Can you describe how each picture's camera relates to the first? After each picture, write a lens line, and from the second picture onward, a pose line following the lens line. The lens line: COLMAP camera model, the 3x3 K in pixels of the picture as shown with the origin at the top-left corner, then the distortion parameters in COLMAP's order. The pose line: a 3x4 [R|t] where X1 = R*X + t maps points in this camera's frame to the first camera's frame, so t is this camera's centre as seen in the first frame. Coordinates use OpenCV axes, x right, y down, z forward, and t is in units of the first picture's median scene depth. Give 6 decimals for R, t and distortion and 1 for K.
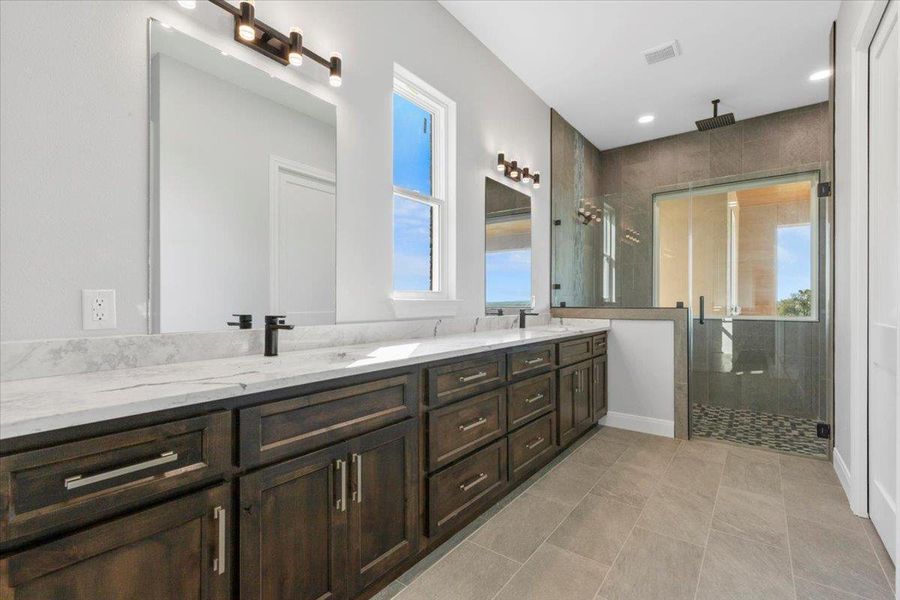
lens RADIAL K [[410.7, 0, 459.3], [0, 410.7, 305.1], [0, 0, 1]] dist [0.002434, 0.000100]
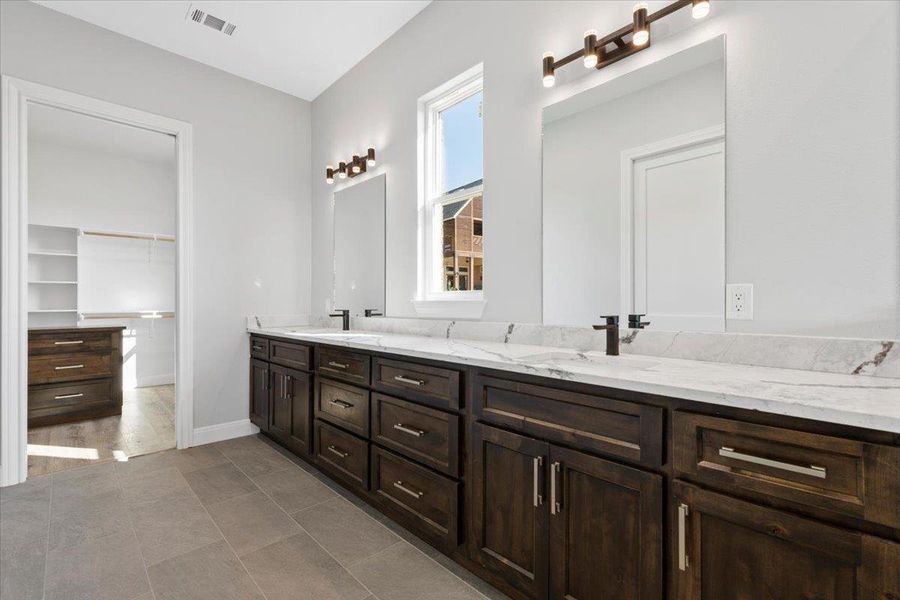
lens RADIAL K [[383.8, 0, 452.5], [0, 383.8, 310.0], [0, 0, 1]] dist [-0.009746, -0.000003]
pose [[-0.150831, 0.018963, -0.988378, 0.732244], [-0.002436, 0.999806, 0.019554, -0.006930], [0.988557, 0.005357, -0.150755, 1.005459]]
